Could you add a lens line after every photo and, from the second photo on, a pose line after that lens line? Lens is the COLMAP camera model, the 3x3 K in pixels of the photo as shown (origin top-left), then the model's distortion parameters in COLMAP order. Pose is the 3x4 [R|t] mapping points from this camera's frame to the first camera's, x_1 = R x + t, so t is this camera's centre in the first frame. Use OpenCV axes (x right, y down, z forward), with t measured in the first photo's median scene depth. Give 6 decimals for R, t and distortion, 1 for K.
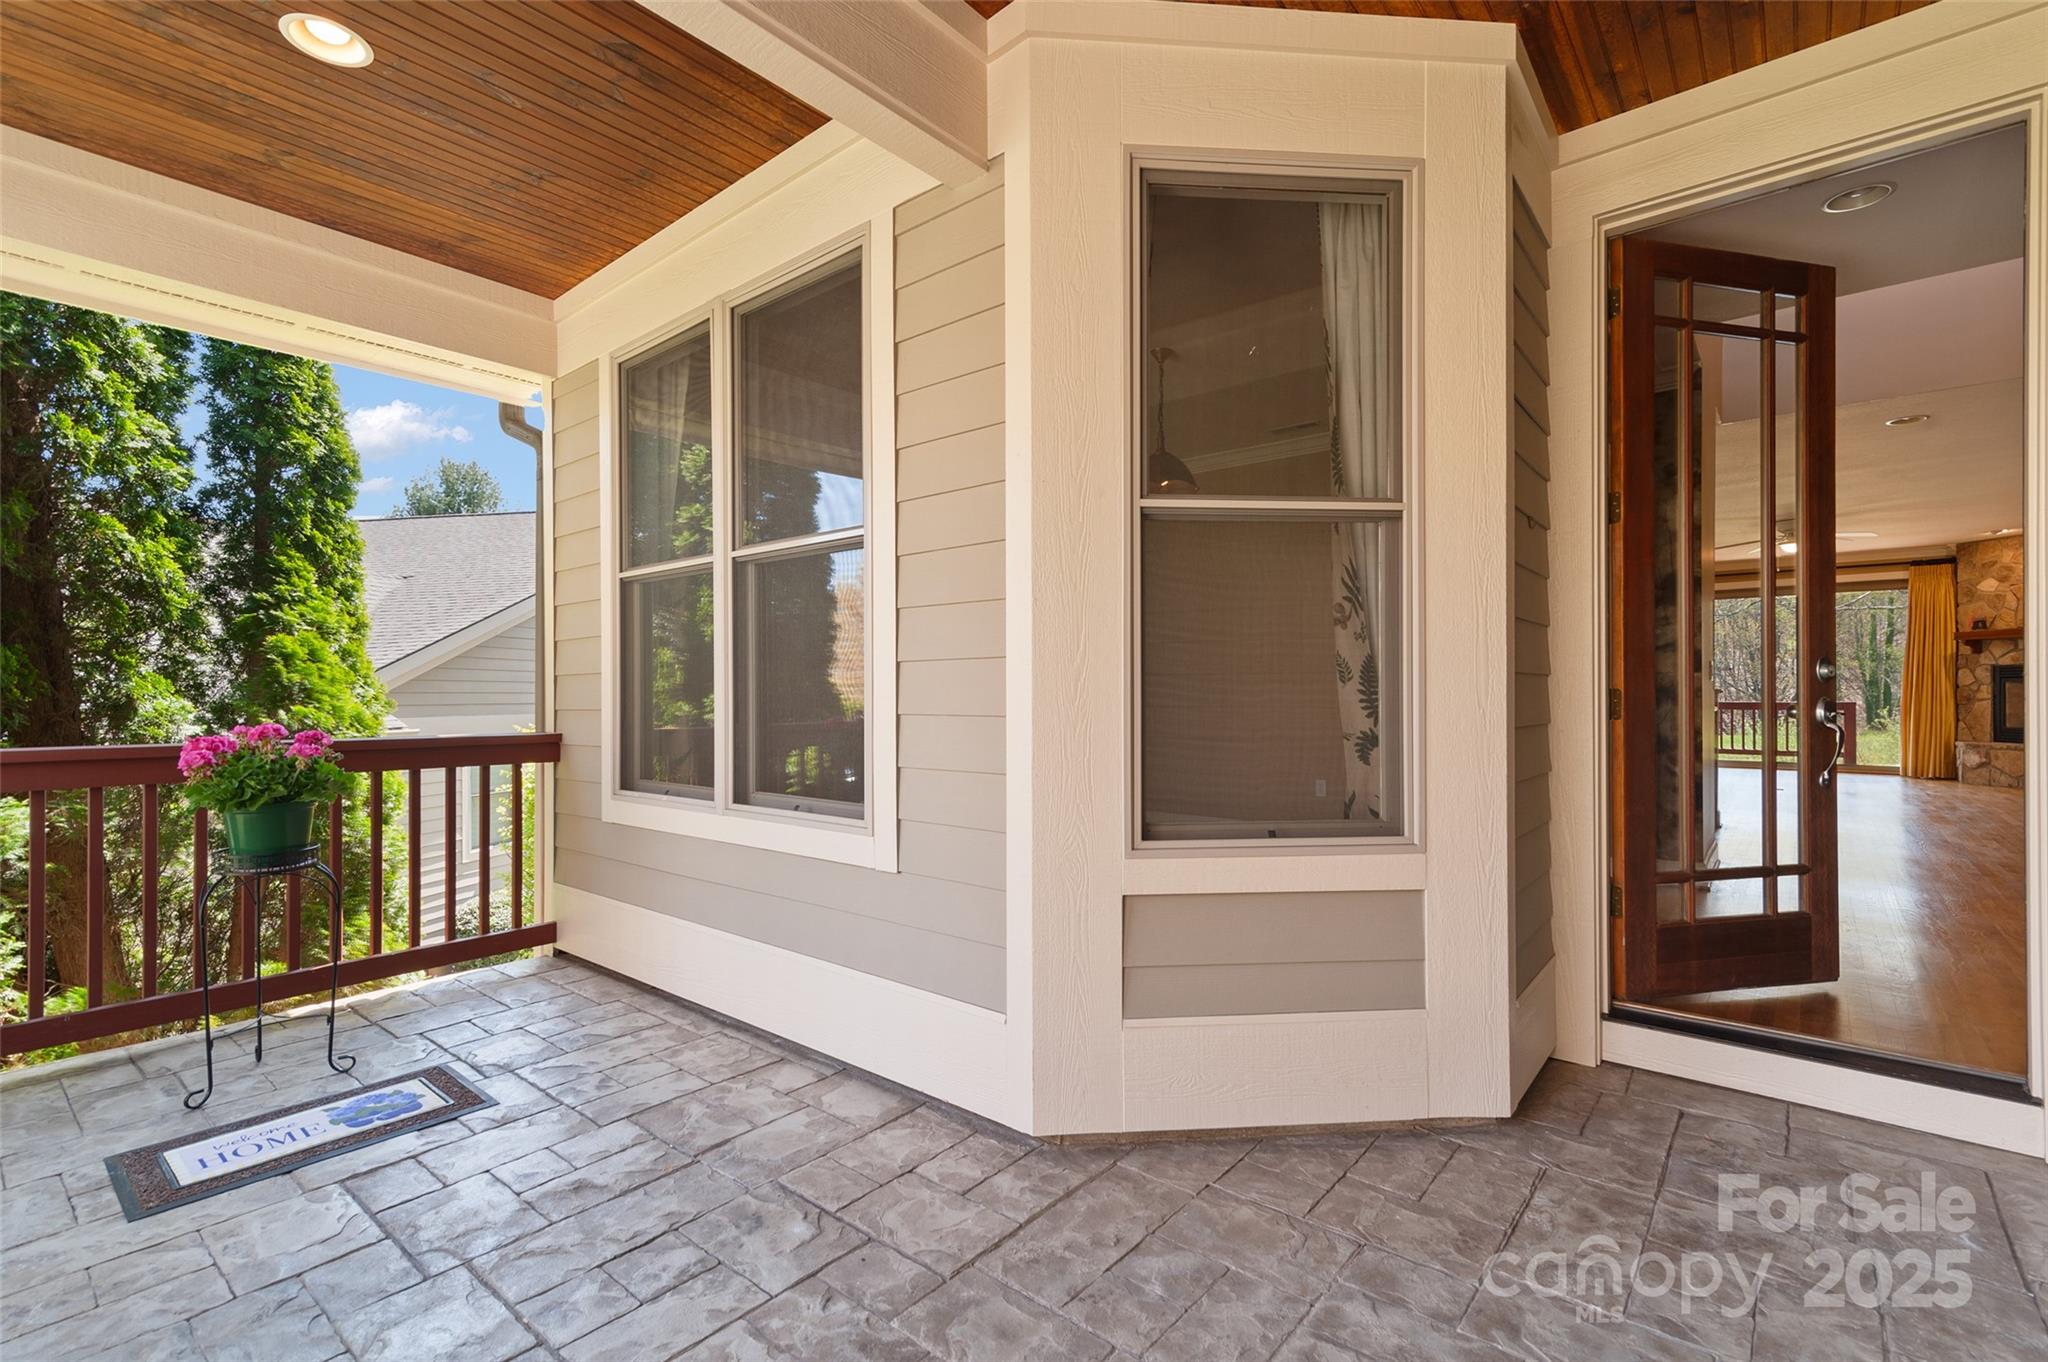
lens RADIAL K [[921.7, 0, 1025.7], [0, 921.7, 692.6], [0, 0, 1]] dist [0.009575, -0.001073]
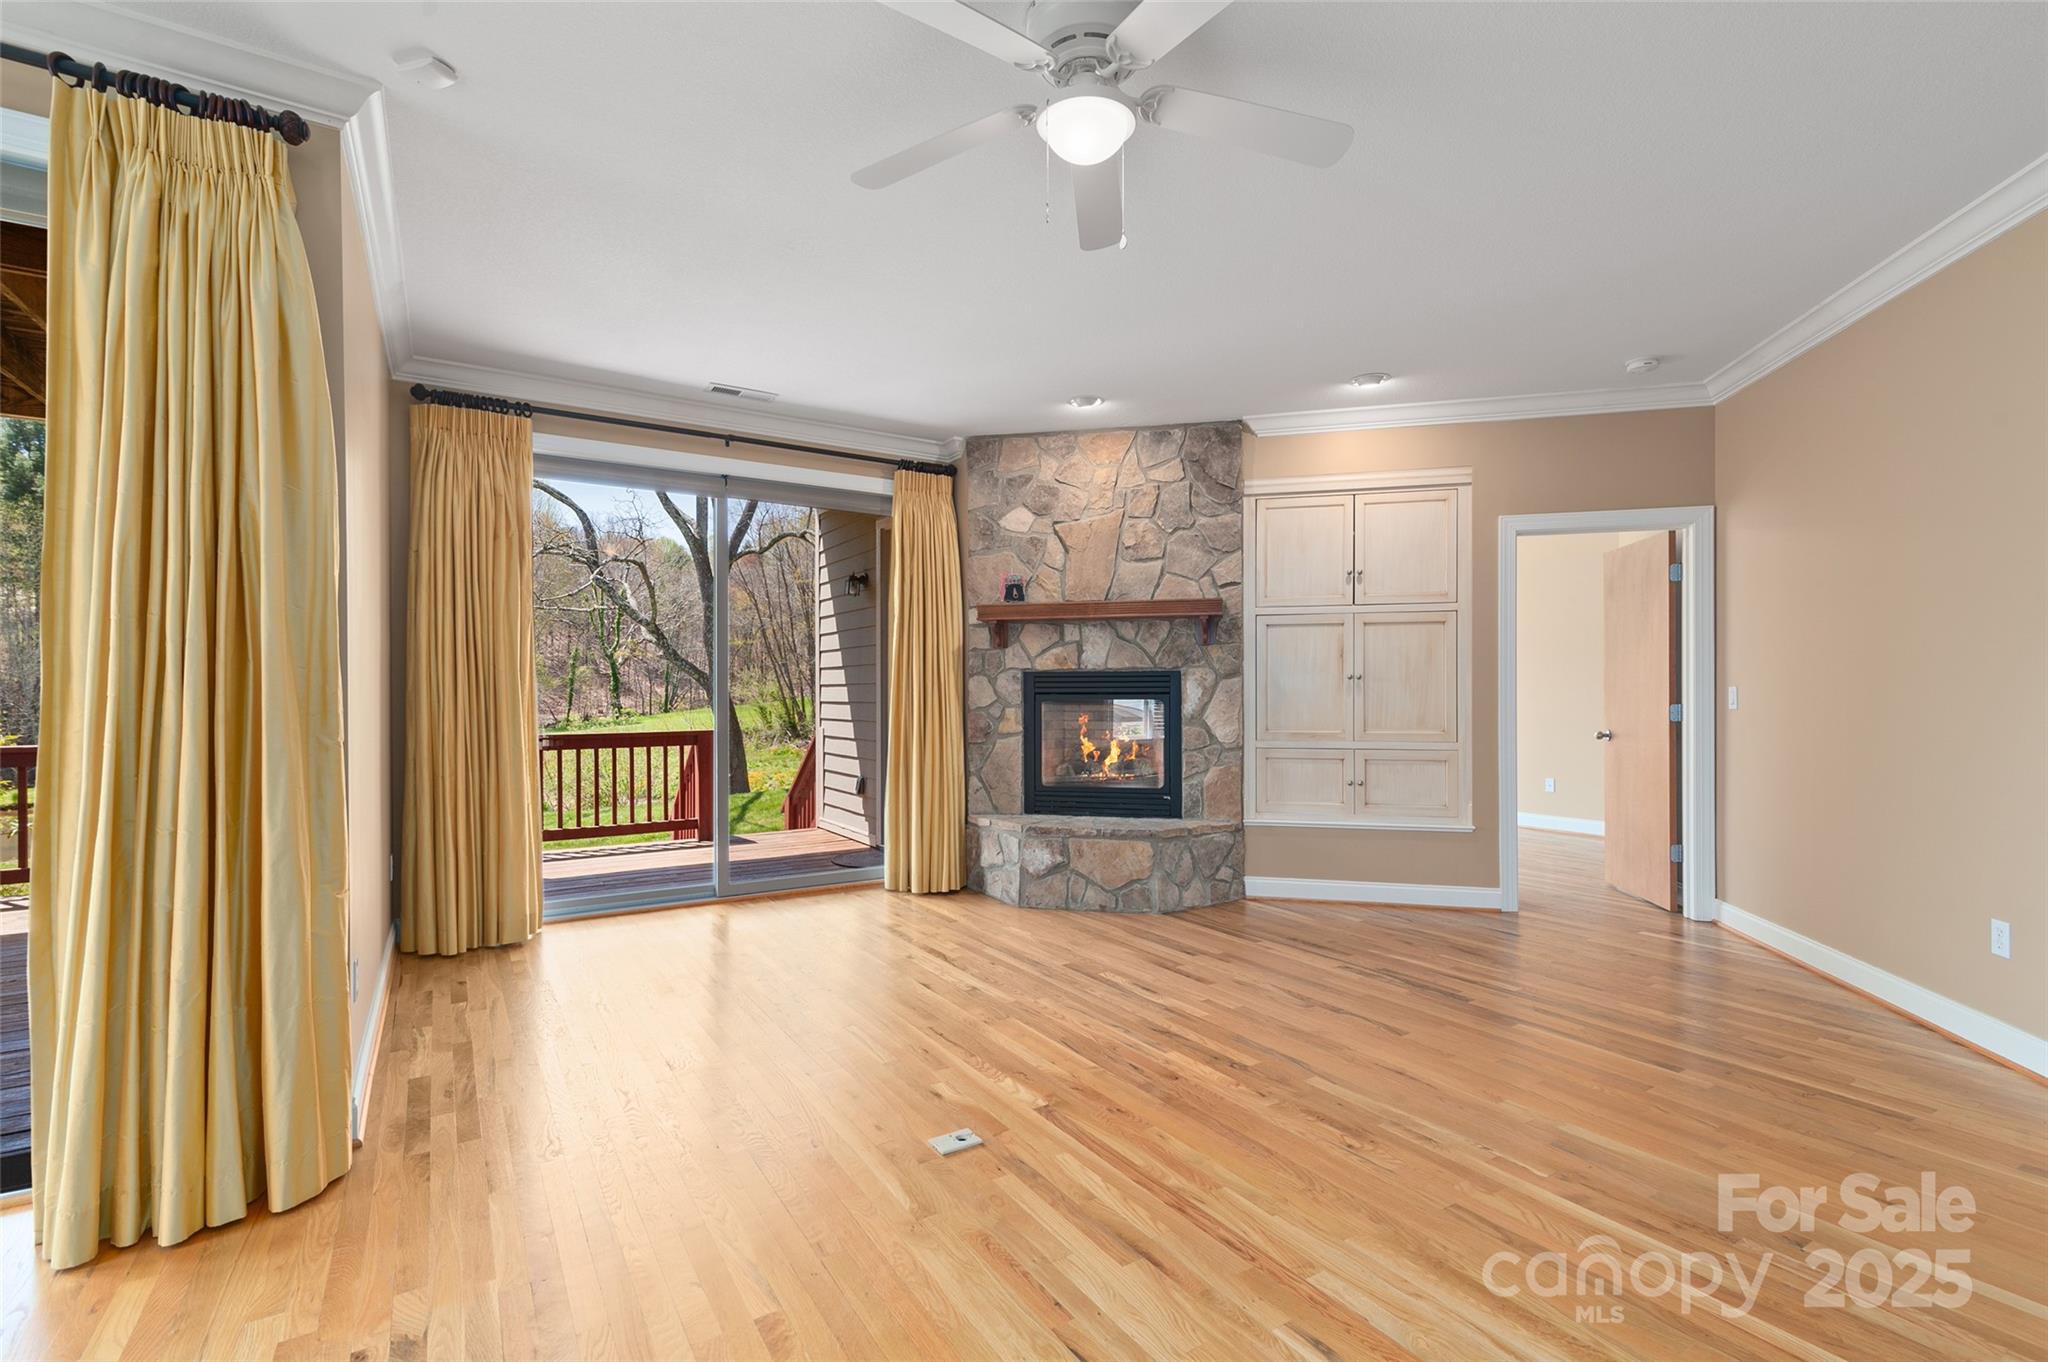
lens RADIAL K [[921.7, 0, 1027.7], [0, 921.7, 688.4], [0, 0, 1]] dist [0.009575, -0.001073]
pose [[0.294576, 0.010789, 0.955567, 0.529183], [-0.001961, 0.999941, -0.010685, -0.013231], [-0.955626, 0.001274, 0.294580, 0.833786]]
